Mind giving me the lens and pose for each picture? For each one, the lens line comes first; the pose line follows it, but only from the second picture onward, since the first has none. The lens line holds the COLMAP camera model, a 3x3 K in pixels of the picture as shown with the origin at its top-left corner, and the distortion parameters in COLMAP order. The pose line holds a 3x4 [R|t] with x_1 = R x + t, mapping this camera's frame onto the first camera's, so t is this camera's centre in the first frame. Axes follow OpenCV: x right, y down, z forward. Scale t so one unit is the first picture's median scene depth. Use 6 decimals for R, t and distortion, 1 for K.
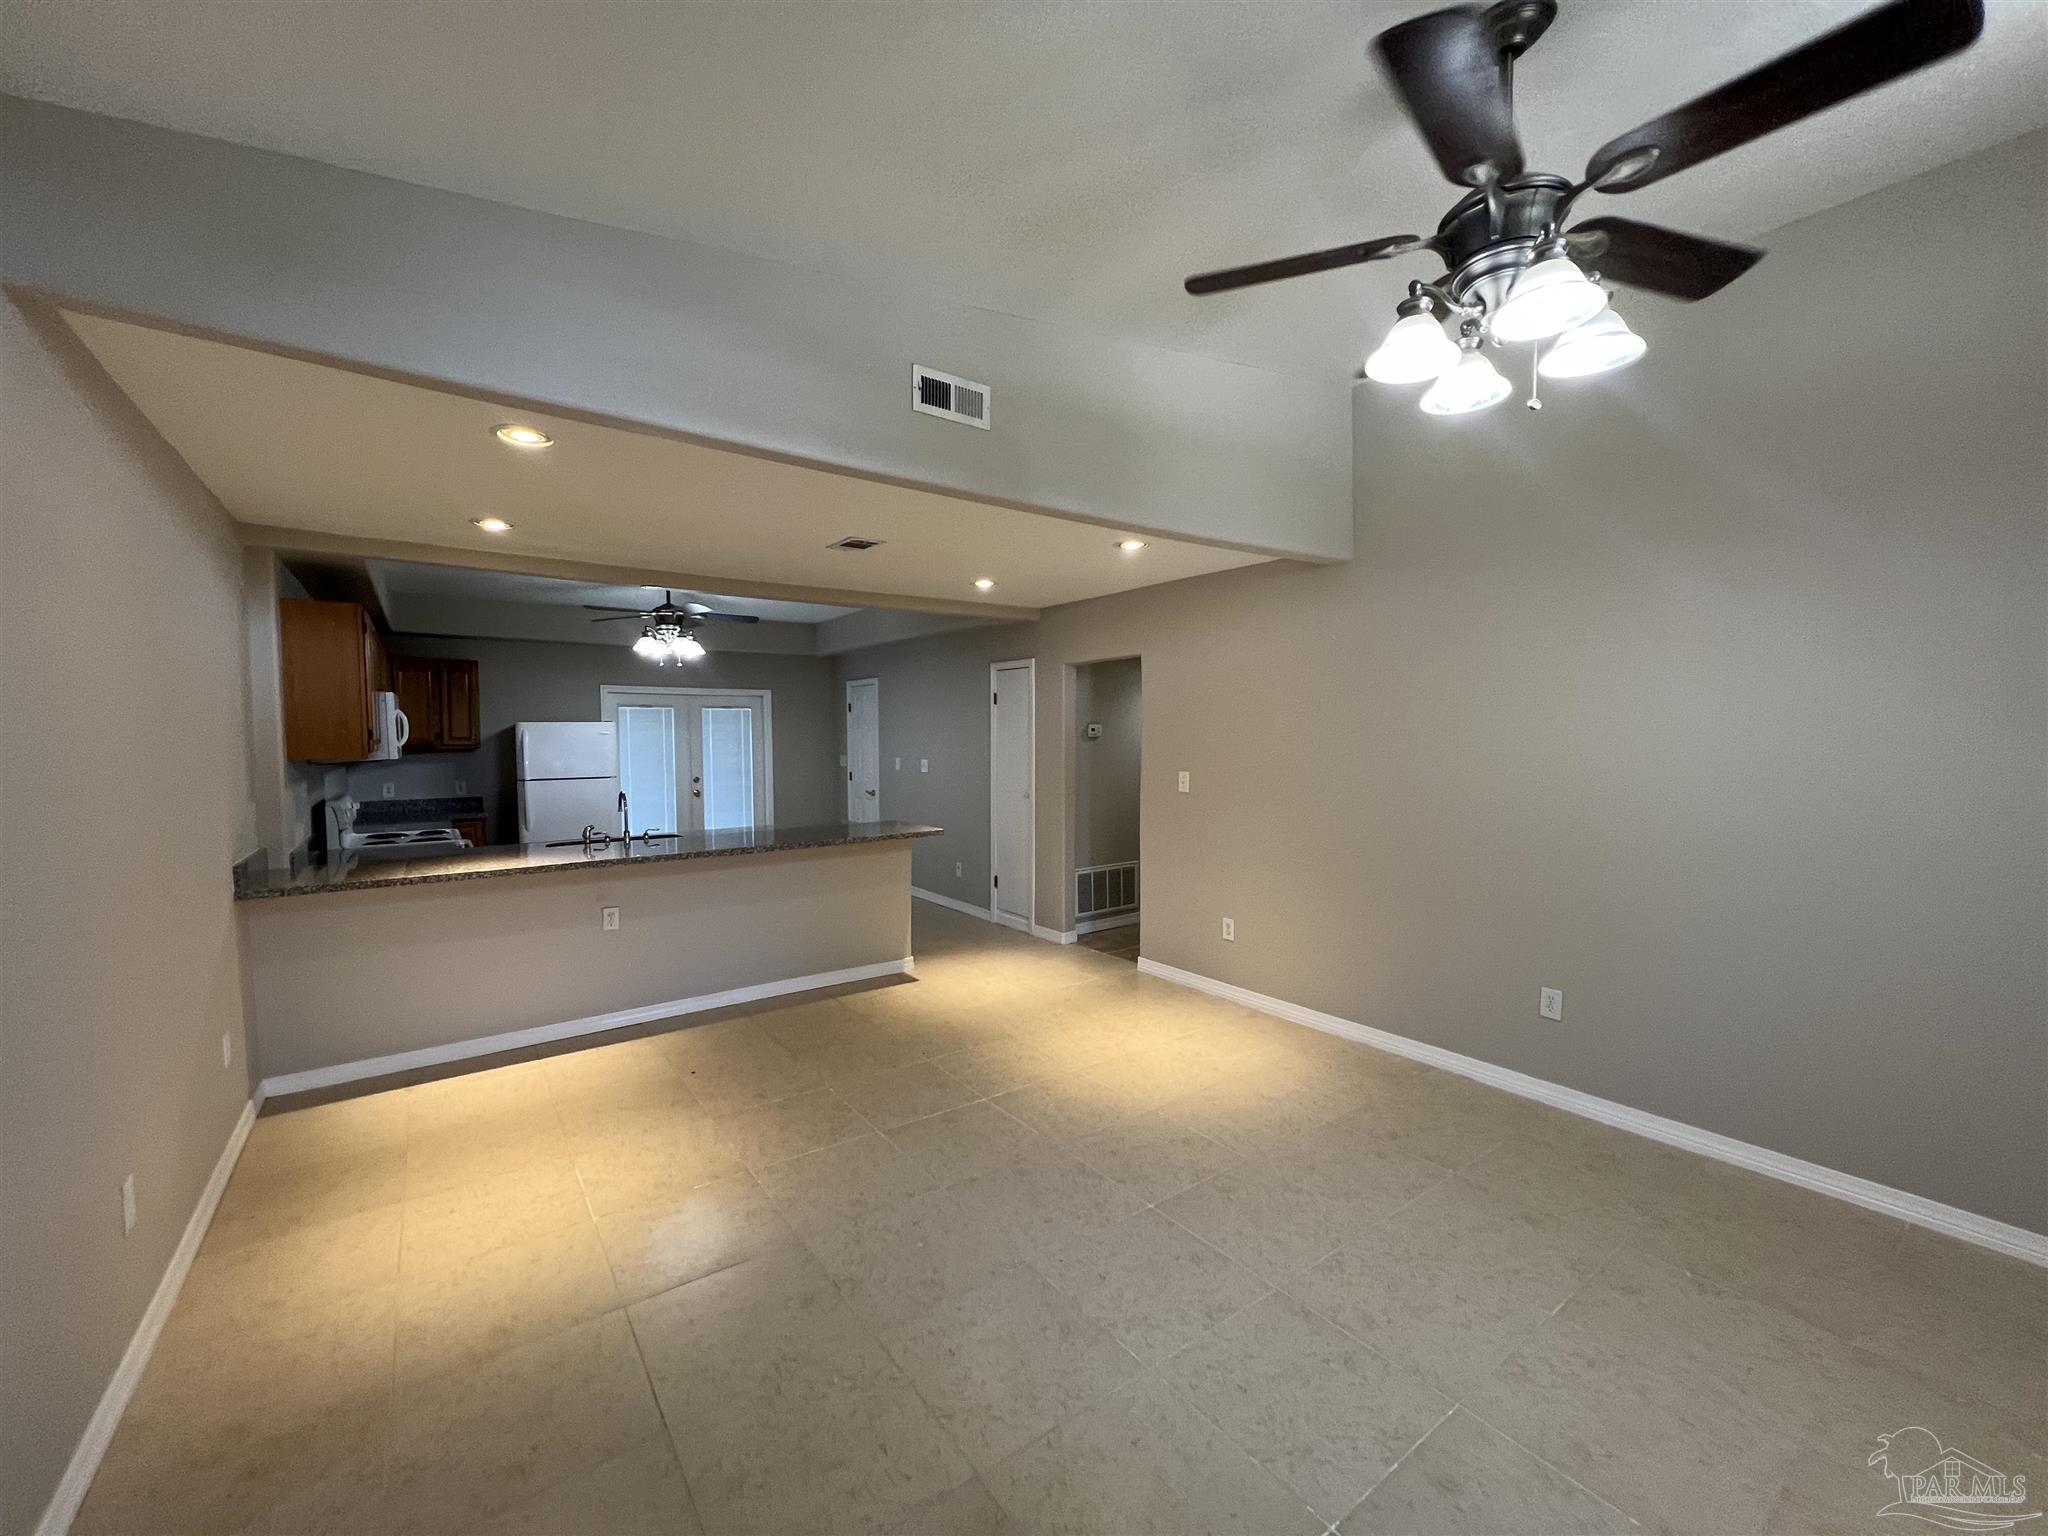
lens RADIAL K [[817.9, 0, 1027.1], [0, 817.9, 768.0], [0, 0, 1]] dist [-0.000630, -0.000117]
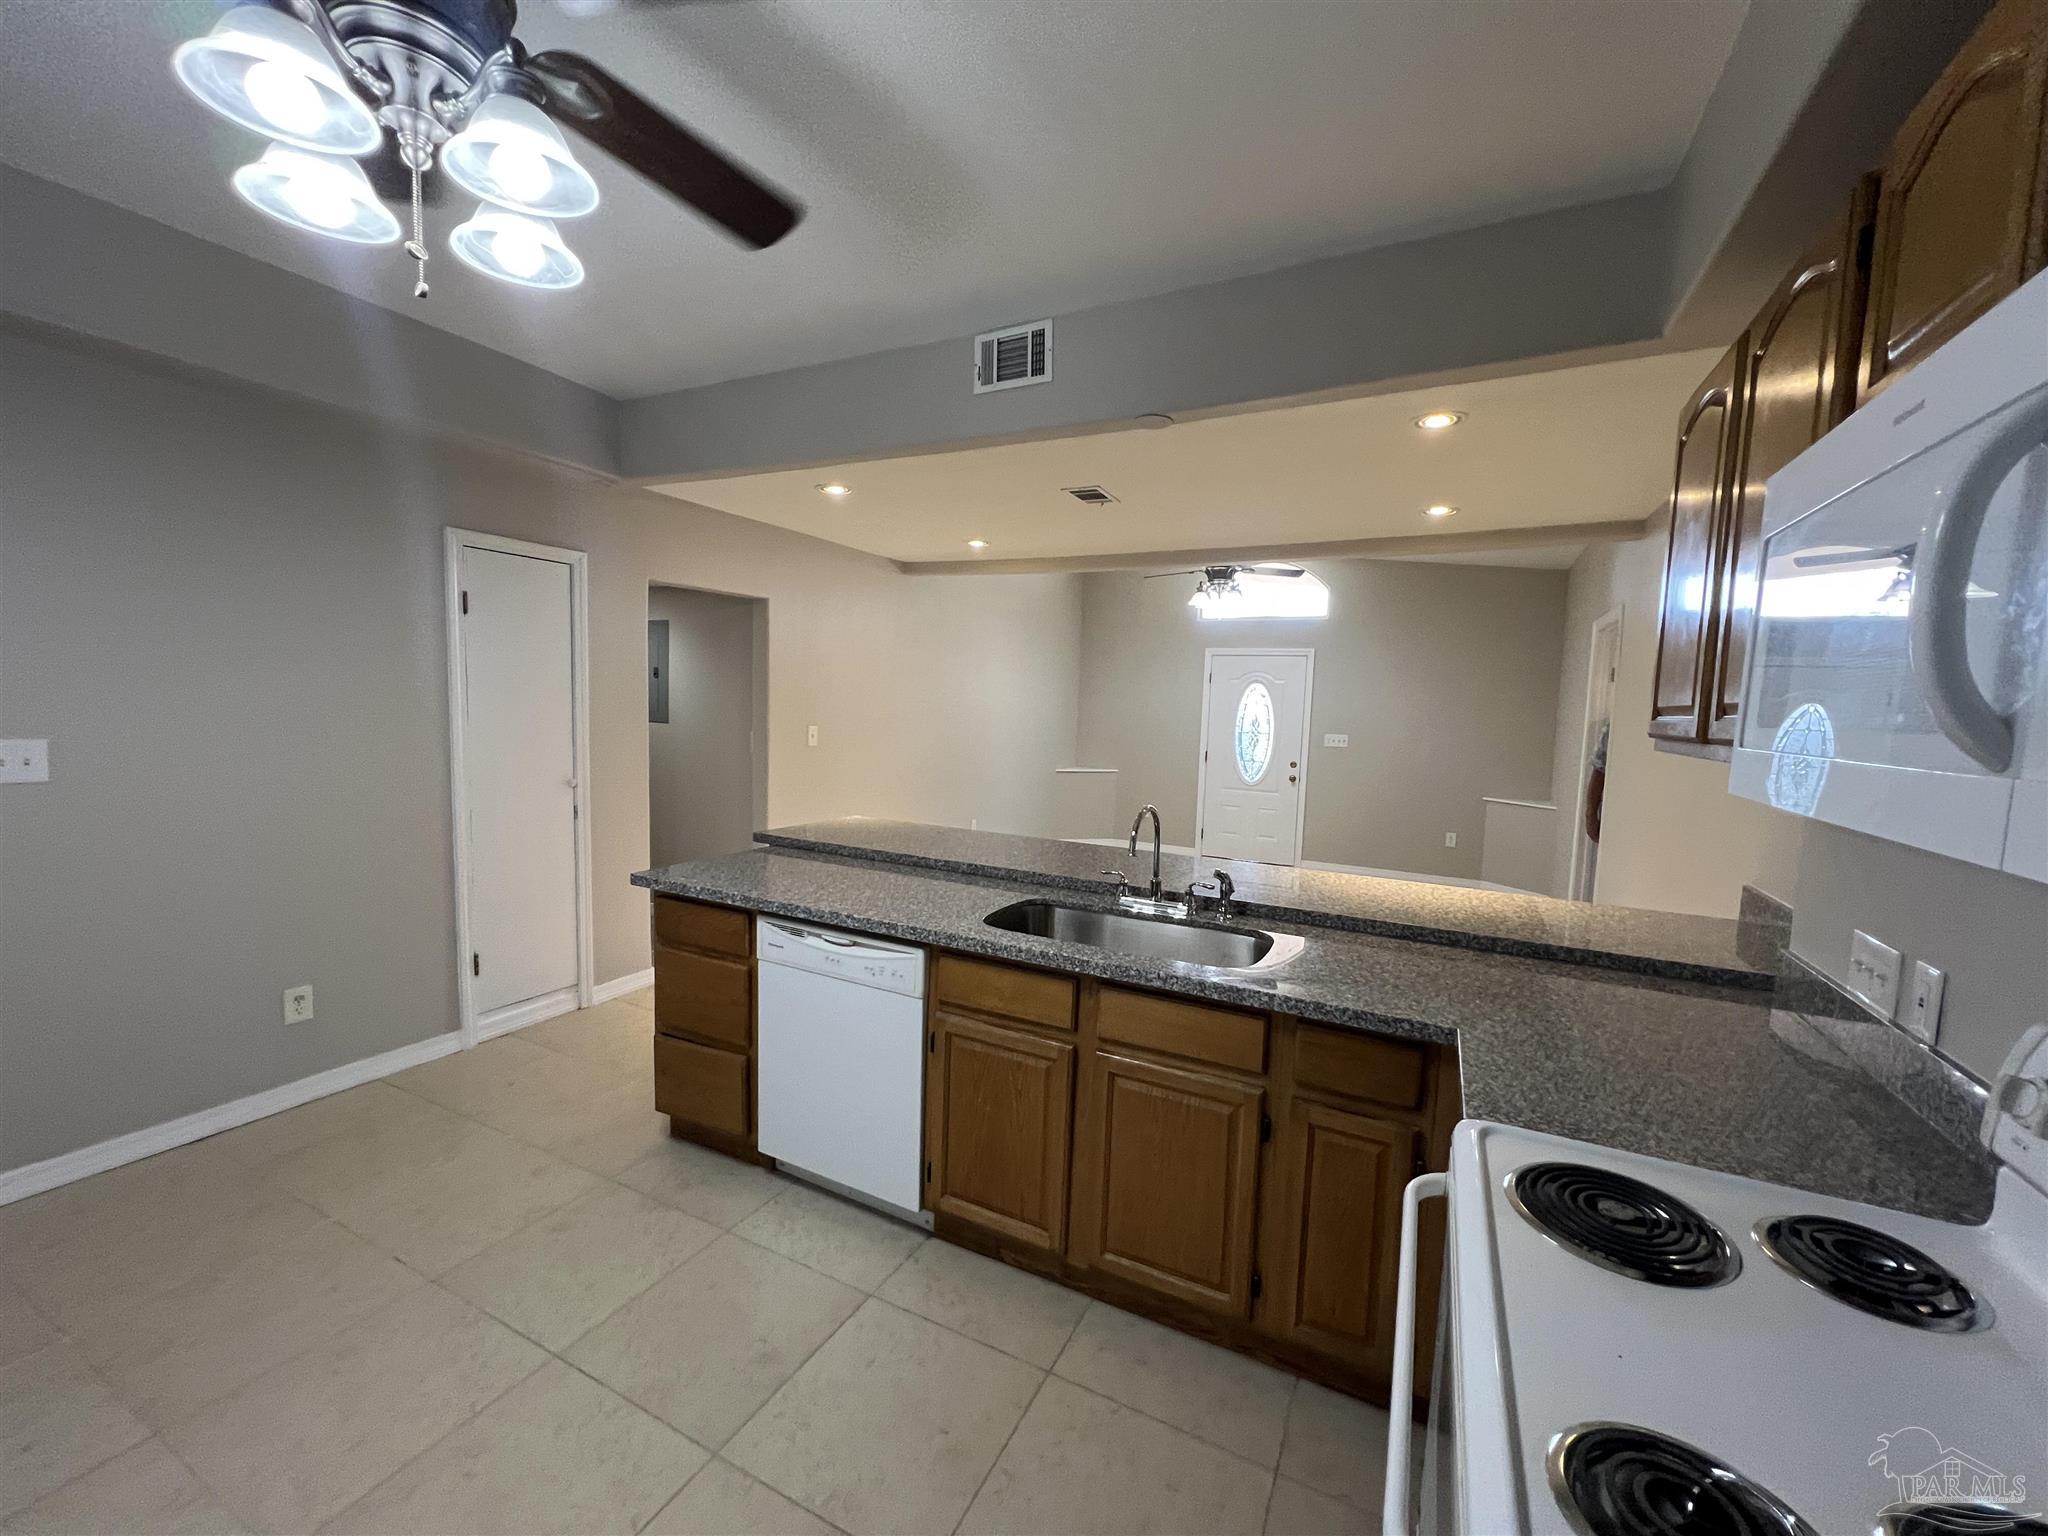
lens RADIAL K [[820.7, 0, 1024.4], [0, 820.7, 770.6], [0, 0, 1]] dist [-0.002224, 0.000323]
pose [[-0.442220, -0.085382, 0.892834, -0.528167], [0.007528, 0.995070, 0.098888, -0.024860], [-0.896875, 0.050451, -0.439397, 0.757342]]
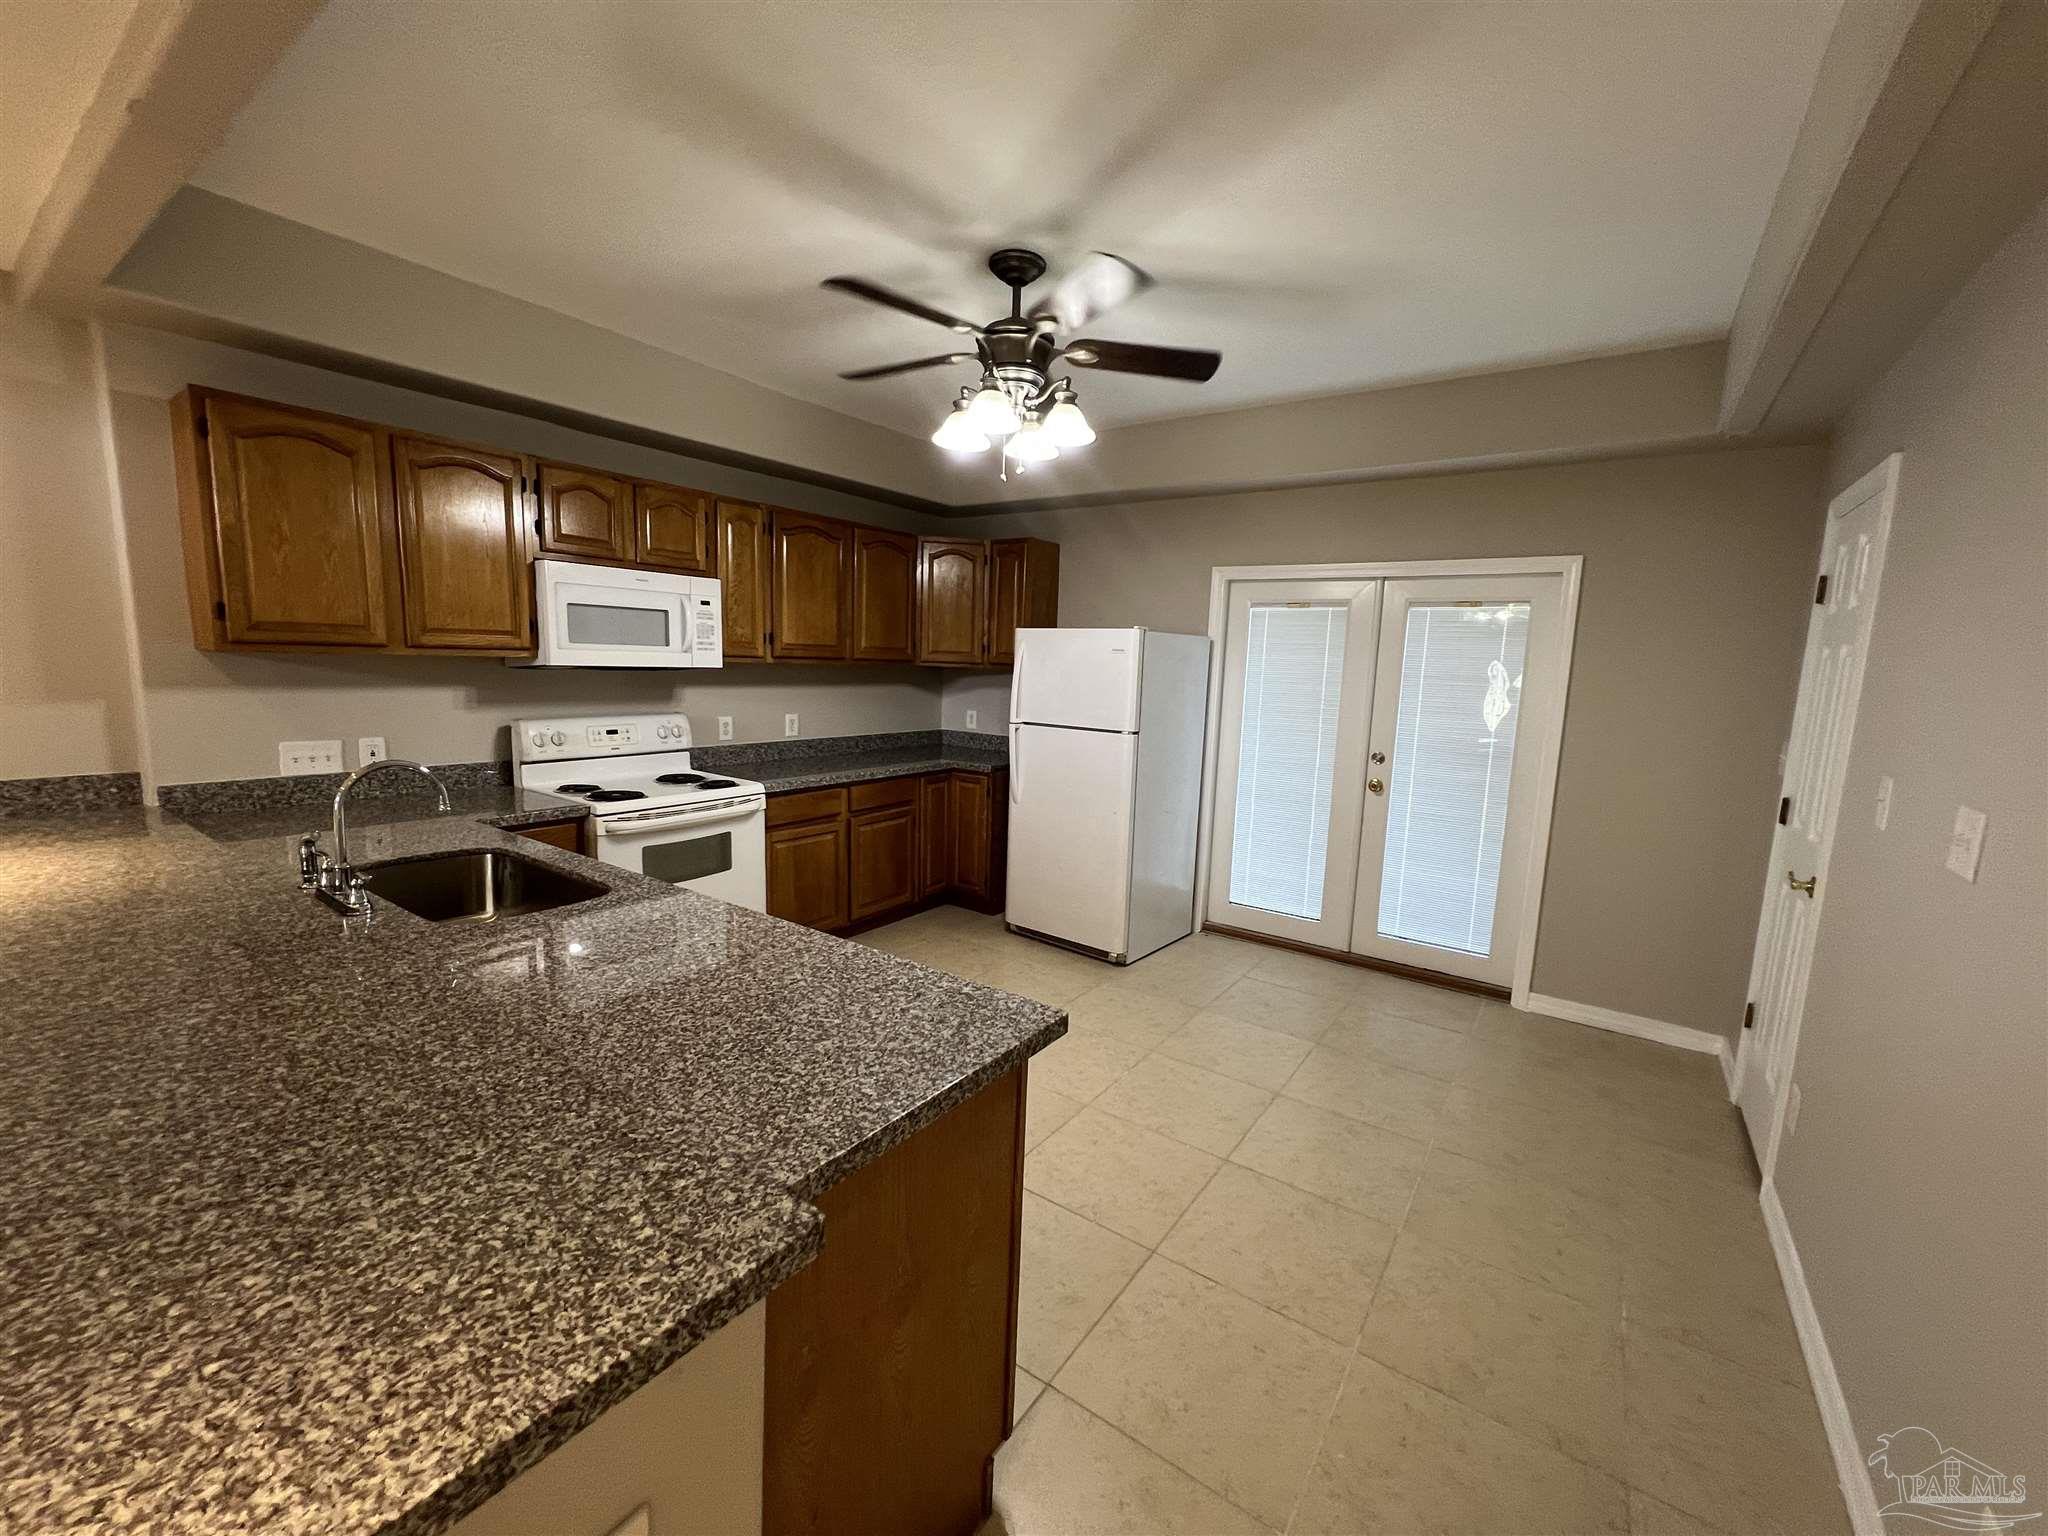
lens RADIAL K [[820.7, 0, 1024.4], [0, 820.7, 770.6], [0, 0, 1]] dist [-0.002224, 0.000323]
pose [[0.311500, 0.146893, -0.938824, -0.014401], [-0.080447, 0.988509, 0.127975, -0.025094], [0.946835, 0.035661, 0.319738, 0.690847]]
